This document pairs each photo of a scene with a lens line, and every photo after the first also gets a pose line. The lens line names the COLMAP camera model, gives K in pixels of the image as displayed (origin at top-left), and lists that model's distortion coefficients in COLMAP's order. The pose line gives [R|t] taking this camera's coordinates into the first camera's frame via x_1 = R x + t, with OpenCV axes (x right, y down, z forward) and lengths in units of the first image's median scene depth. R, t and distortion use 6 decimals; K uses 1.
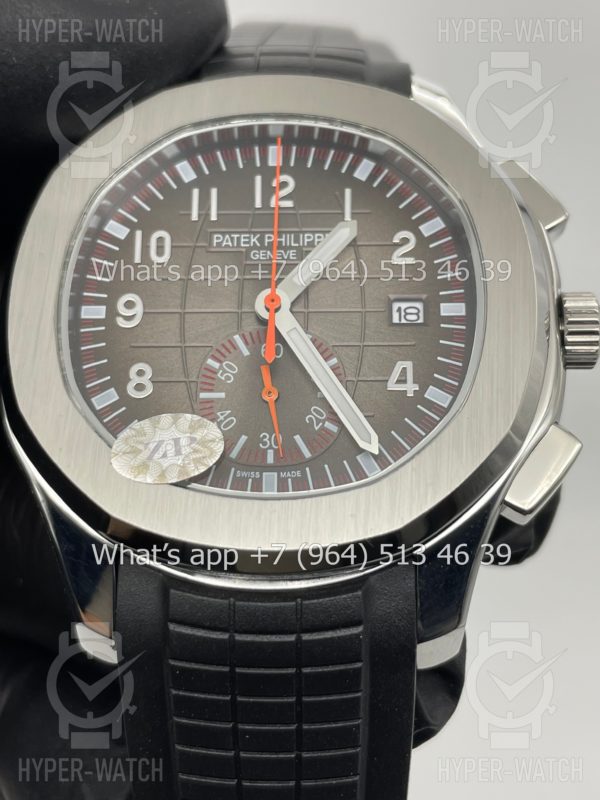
lens RADIAL K [[1266.7, 0, 295.7], [0, 1266.7, 396.8], [0, 0, 1]] dist [0.152430, 0.000000]
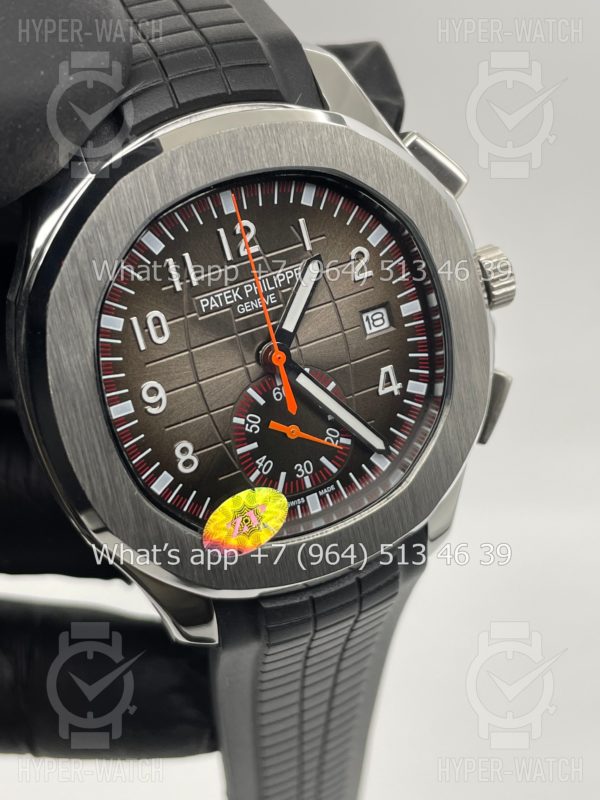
lens RADIAL K [[1266.7, 0, 299.7], [0, 1266.7, 396.4], [0, 0, 1]] dist [0.152430, 0.000000]
pose [[0.886104, -0.337901, 0.317243, -0.366328], [0.112611, 0.820916, 0.559835, -0.668073], [-0.449598, -0.460347, 0.765469, 0.106947]]
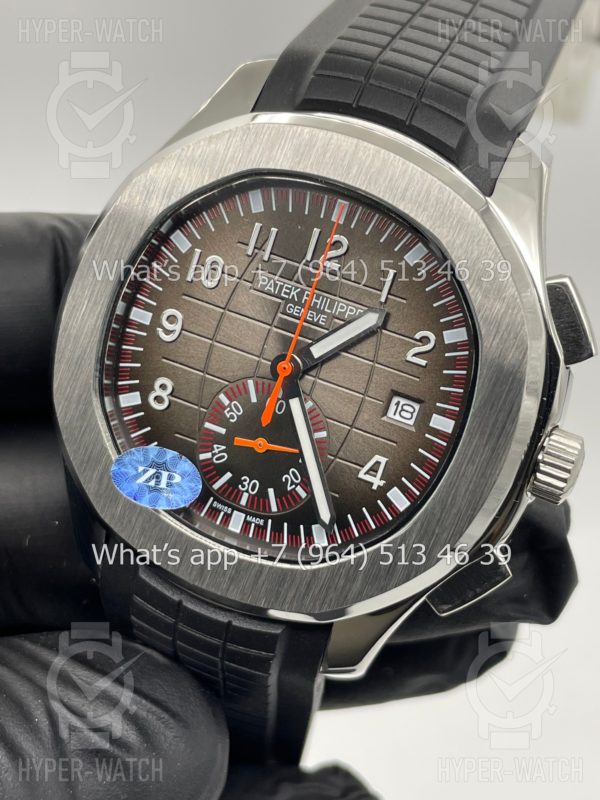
lens RADIAL K [[1266.7, 0, 300.1], [0, 1266.7, 397.0], [0, 0, 1]] dist [0.152430, 0.000000]
pose [[0.930011, 0.324940, -0.171736, 0.188240], [-0.213942, 0.858571, 0.465924, -0.559939], [0.298845, -0.396573, 0.867999, 0.039363]]
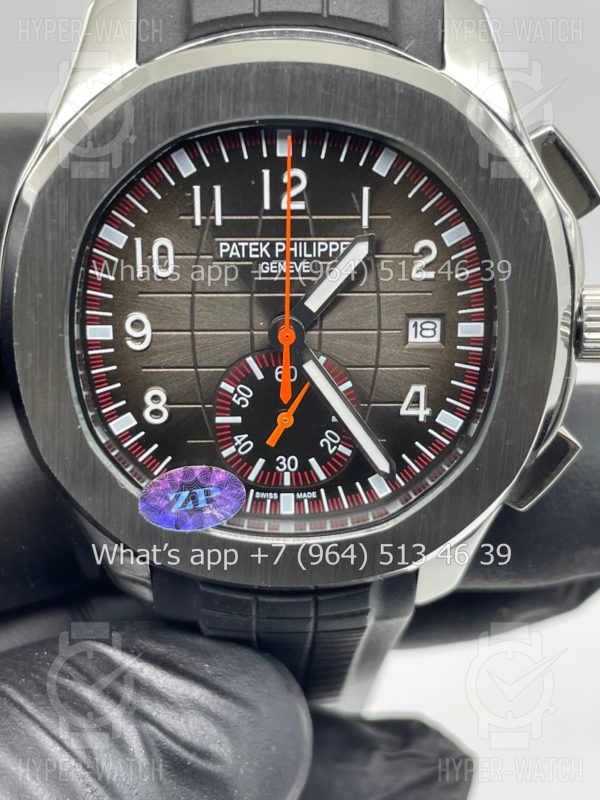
lens RADIAL K [[1266.7, 0, 298.8], [0, 1266.7, 399.9], [0, 0, 1]] dist [0.152430, 0.000000]
pose [[0.999099, -0.024474, 0.034667, -0.043077], [-0.003284, 0.769893, 0.638165, -0.645877], [-0.042309, -0.637704, 0.769119, 0.219019]]
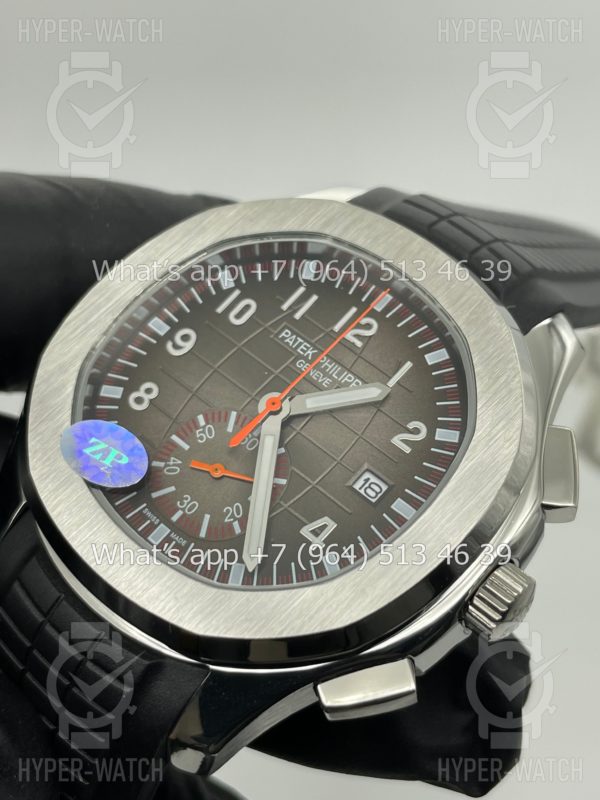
lens RADIAL K [[1266.7, 0, 297.1], [0, 1266.7, 405.6], [0, 0, 1]] dist [0.152430, 0.000000]
pose [[0.749657, 0.556546, -0.358149, 0.378943], [-0.574721, 0.815786, 0.064719, -0.153405], [0.328192, 0.157319, 0.931419, -0.001783]]
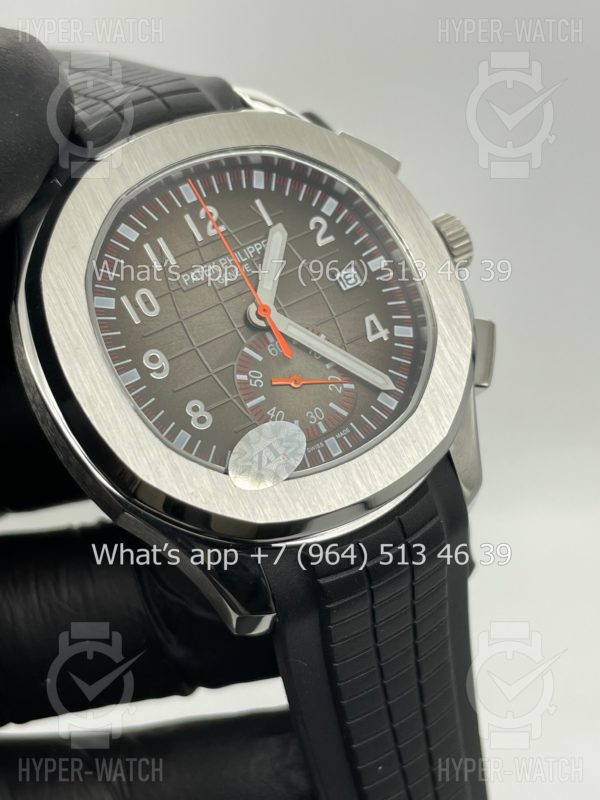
lens RADIAL K [[1266.7, 0, 305.5], [0, 1266.7, 402.6], [0, 0, 1]] dist [0.152430, 0.000000]
pose [[0.809611, -0.405764, 0.424129, -0.529087], [0.349363, 0.913766, 0.207309, -0.229469], [-0.471673, -0.019665, 0.881554, -0.091844]]
